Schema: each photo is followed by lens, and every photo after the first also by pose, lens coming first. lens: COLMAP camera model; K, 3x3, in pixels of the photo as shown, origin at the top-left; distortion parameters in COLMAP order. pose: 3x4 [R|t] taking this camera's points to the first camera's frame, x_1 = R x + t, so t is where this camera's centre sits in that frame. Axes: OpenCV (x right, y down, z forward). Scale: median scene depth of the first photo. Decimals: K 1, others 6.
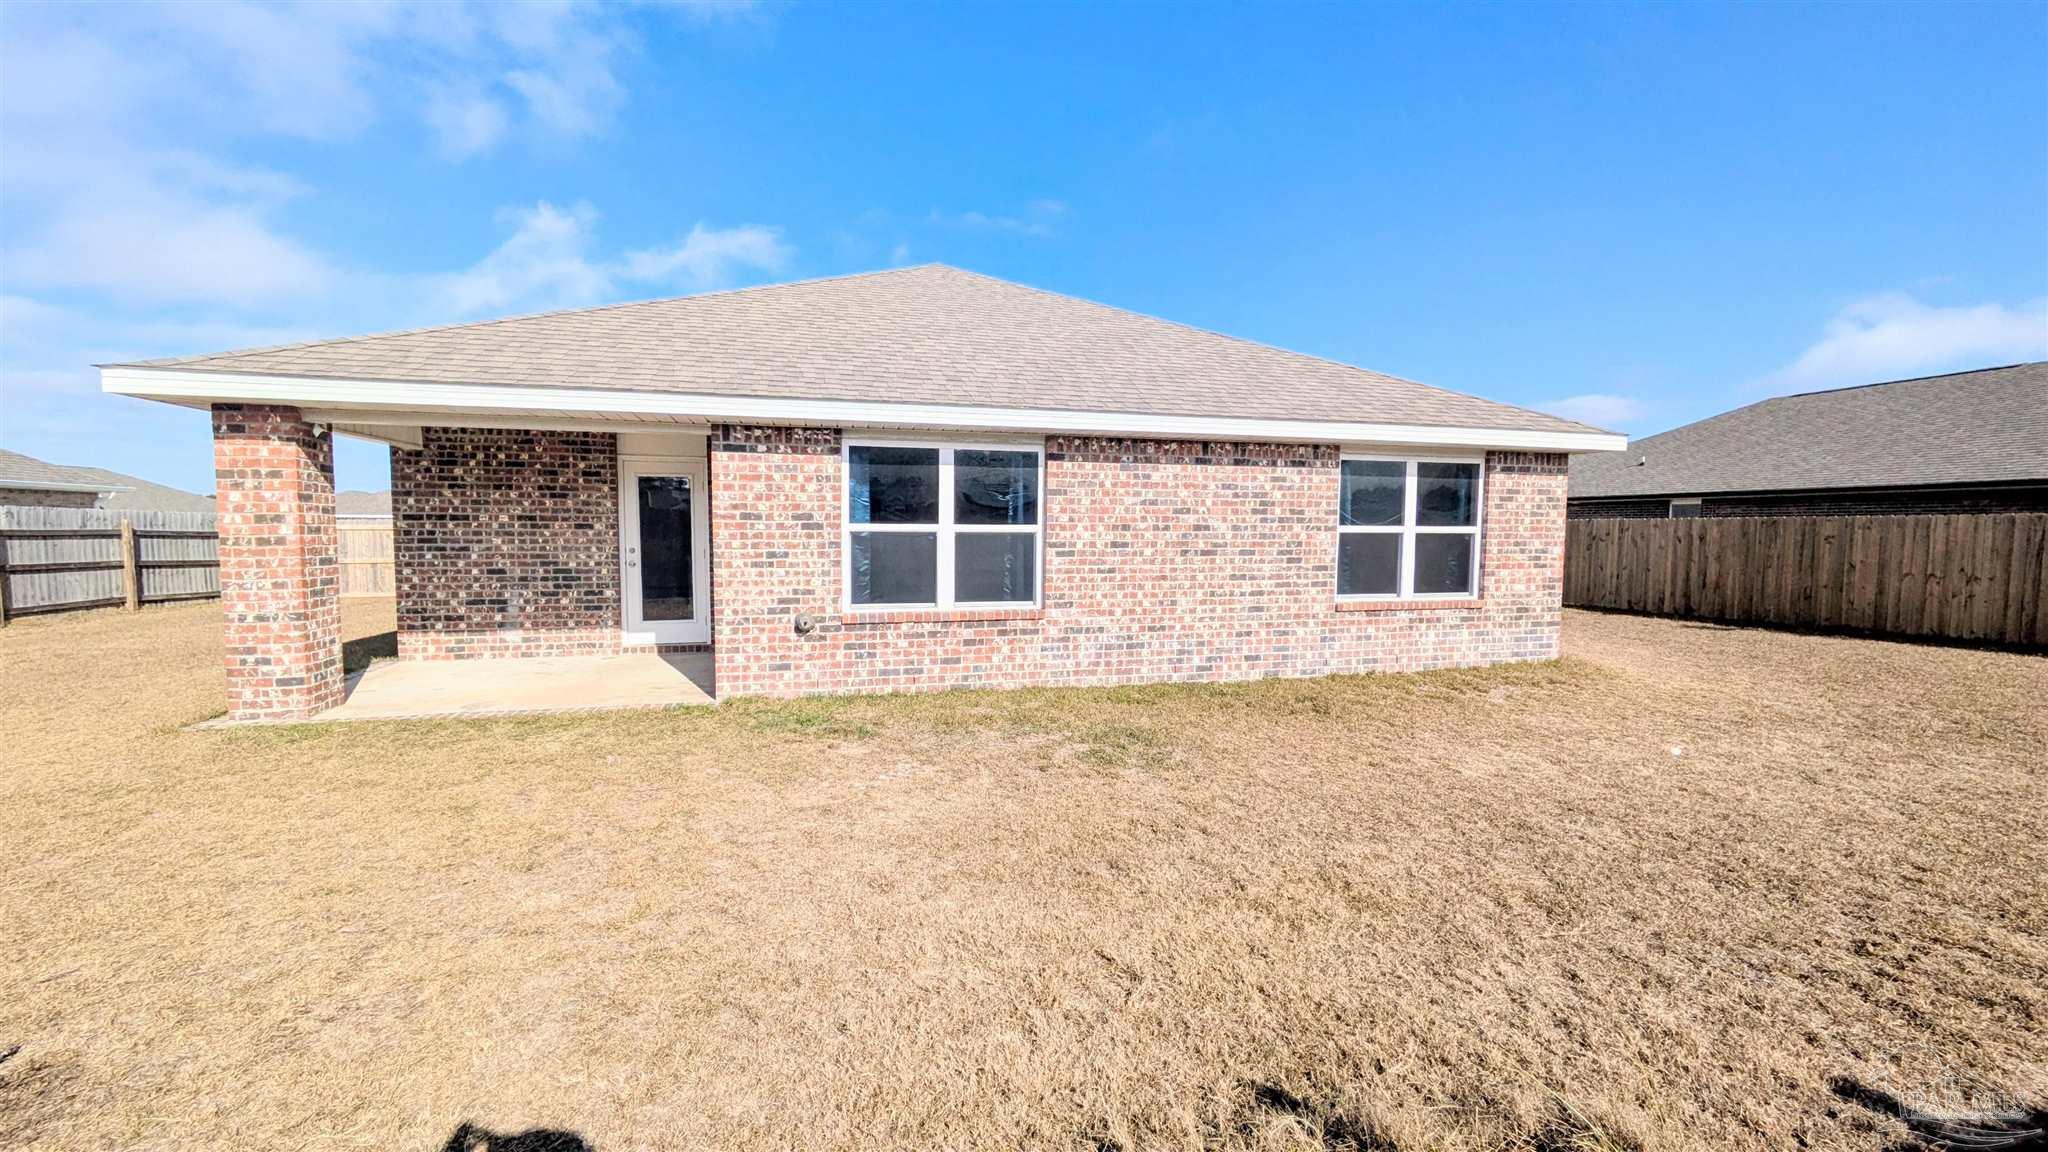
lens RADIAL K [[804.6, 0, 1031.2], [0, 804.6, 579.0], [0, 0, 1]] dist [-0.002365, 0.000111]
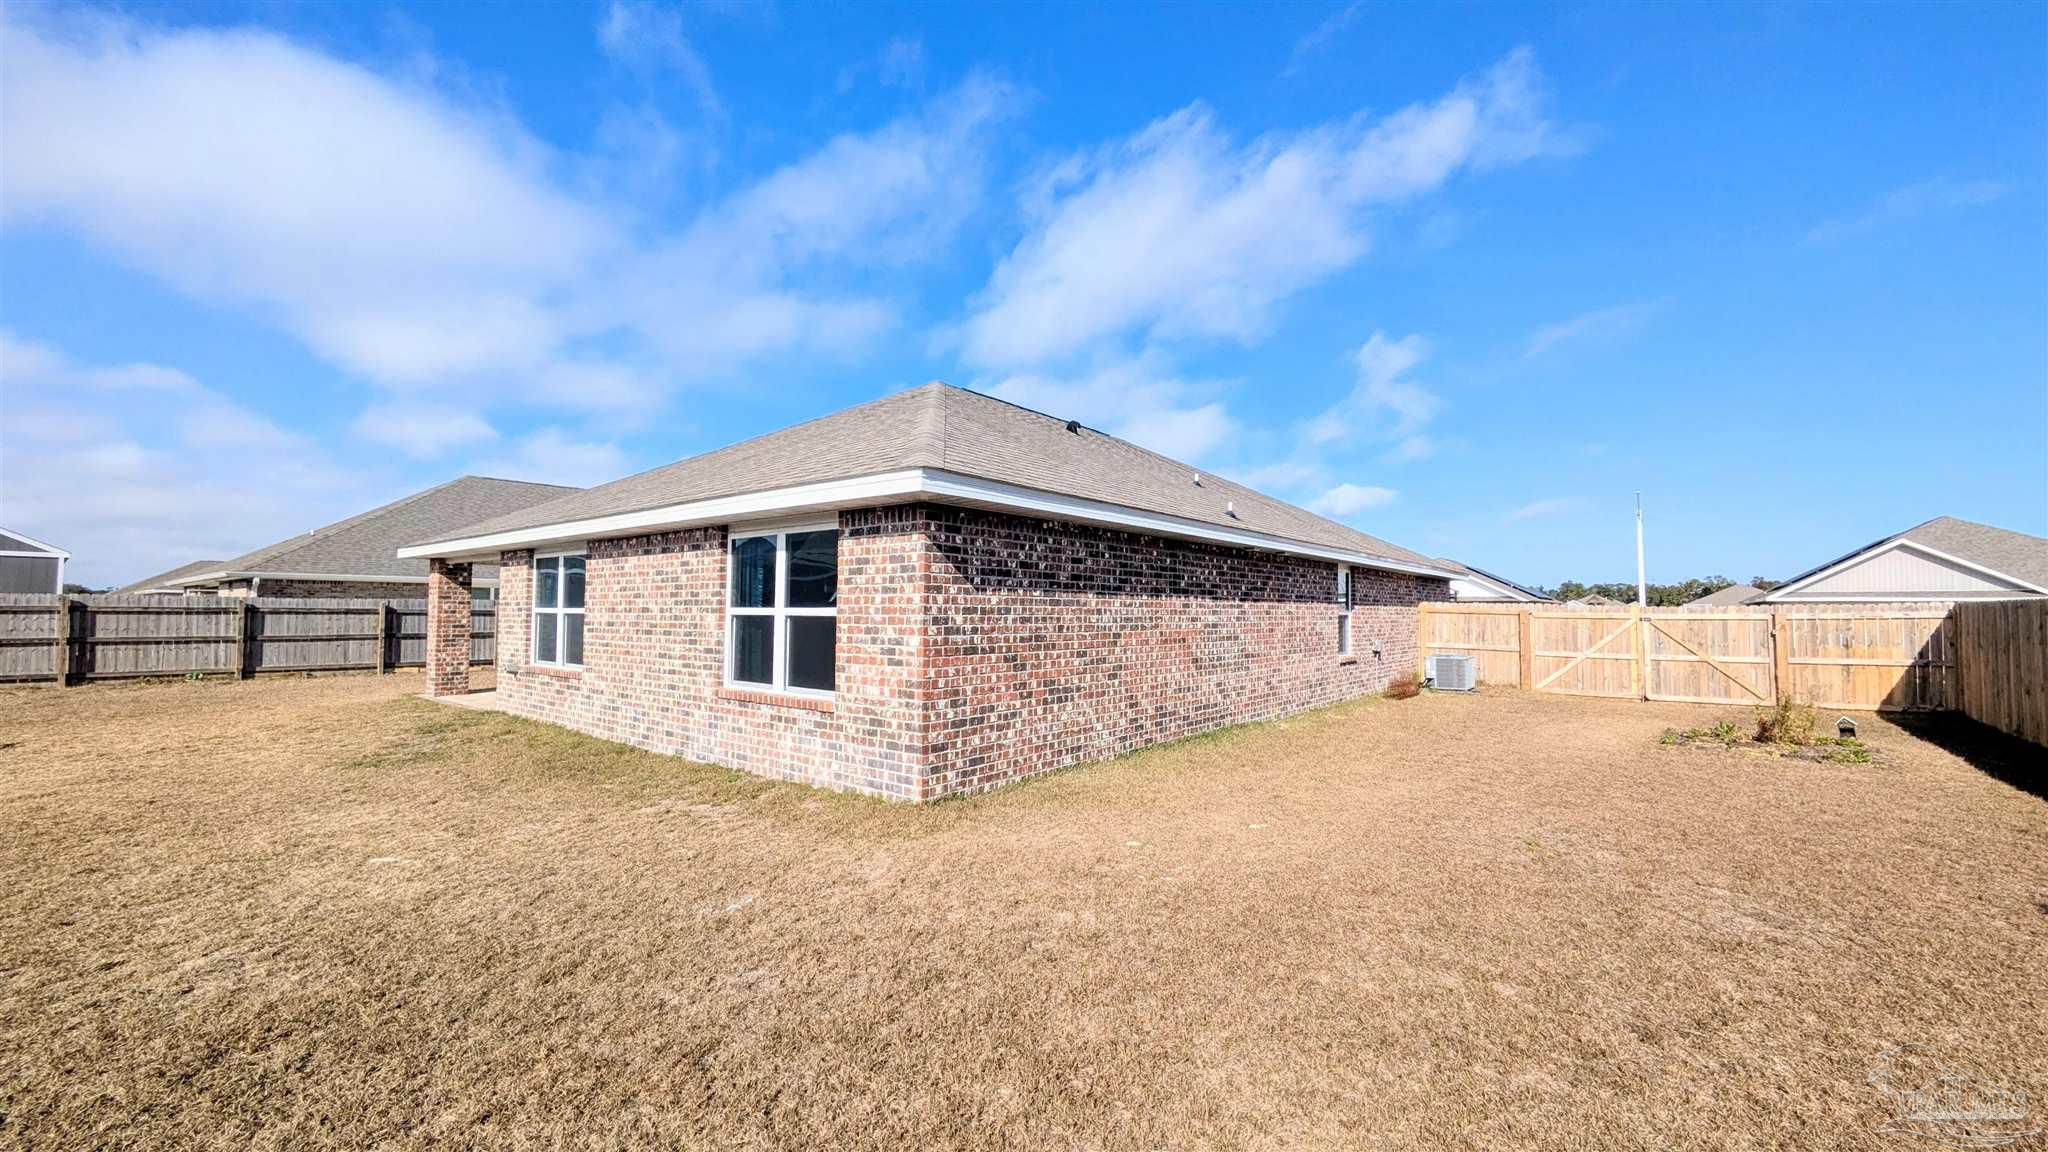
lens RADIAL K [[804.6, 0, 1031.2], [0, 804.6, 579.0], [0, 0, 1]] dist [-0.002365, 0.000111]
pose [[0.596283, -0.035166, -0.802004, 1.342462], [-0.054946, 0.994909, -0.084477, -0.038253], [0.800892, 0.094439, 0.591315, 0.705821]]
